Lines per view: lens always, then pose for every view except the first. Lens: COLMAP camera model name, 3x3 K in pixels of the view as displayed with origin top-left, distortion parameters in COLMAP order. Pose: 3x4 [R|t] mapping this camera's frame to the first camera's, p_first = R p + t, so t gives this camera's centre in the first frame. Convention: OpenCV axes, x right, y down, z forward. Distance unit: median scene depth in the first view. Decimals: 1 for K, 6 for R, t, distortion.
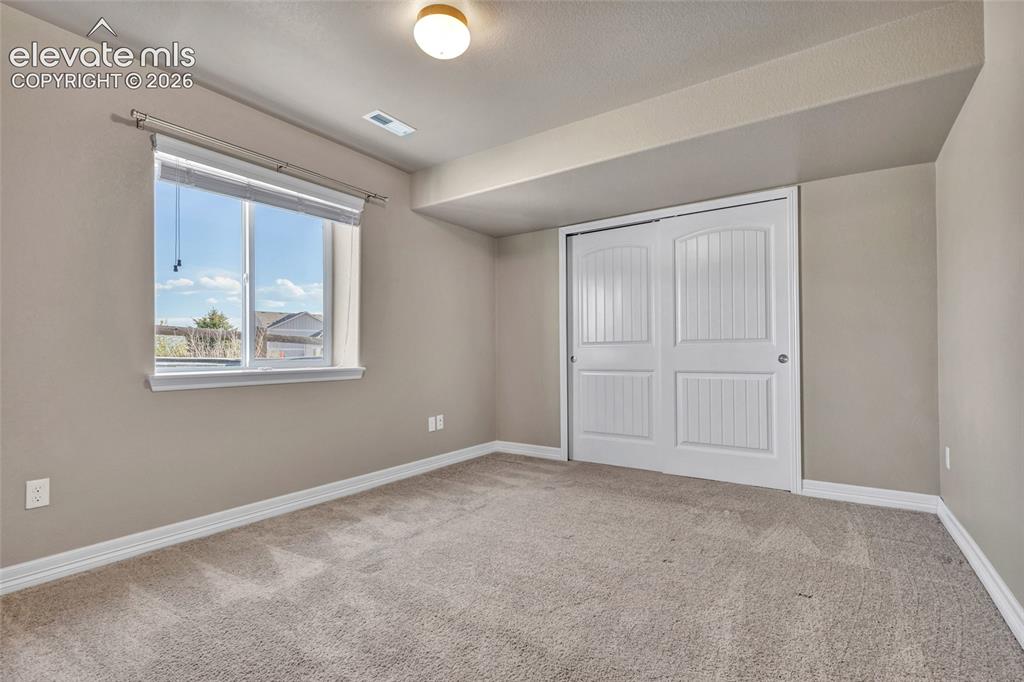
lens RADIAL K [[469.0, 0, 516.1], [0, 469.0, 345.7], [0, 0, 1]] dist [0.006363, -0.000051]
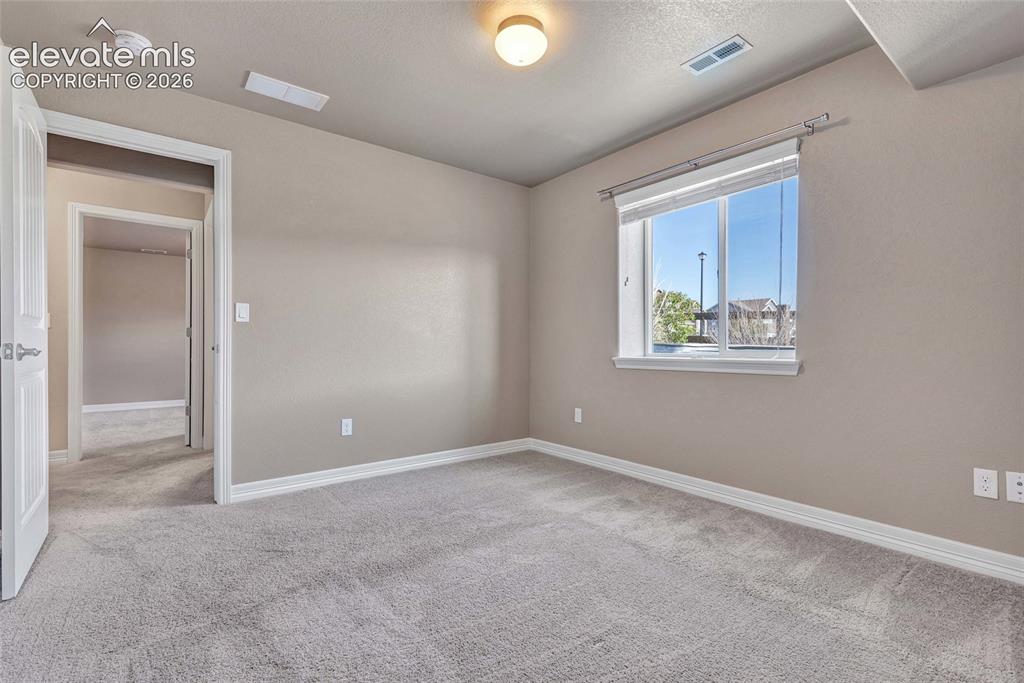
lens RADIAL K [[469.0, 0, 516.1], [0, 469.0, 346.2], [0, 0, 1]] dist [0.006363, -0.000051]
pose [[-0.297021, 0.004029, -0.954863, 0.671077], [0.016866, 0.999857, -0.001028, 0.020281], [0.954722, -0.016410, -0.297046, 1.001789]]
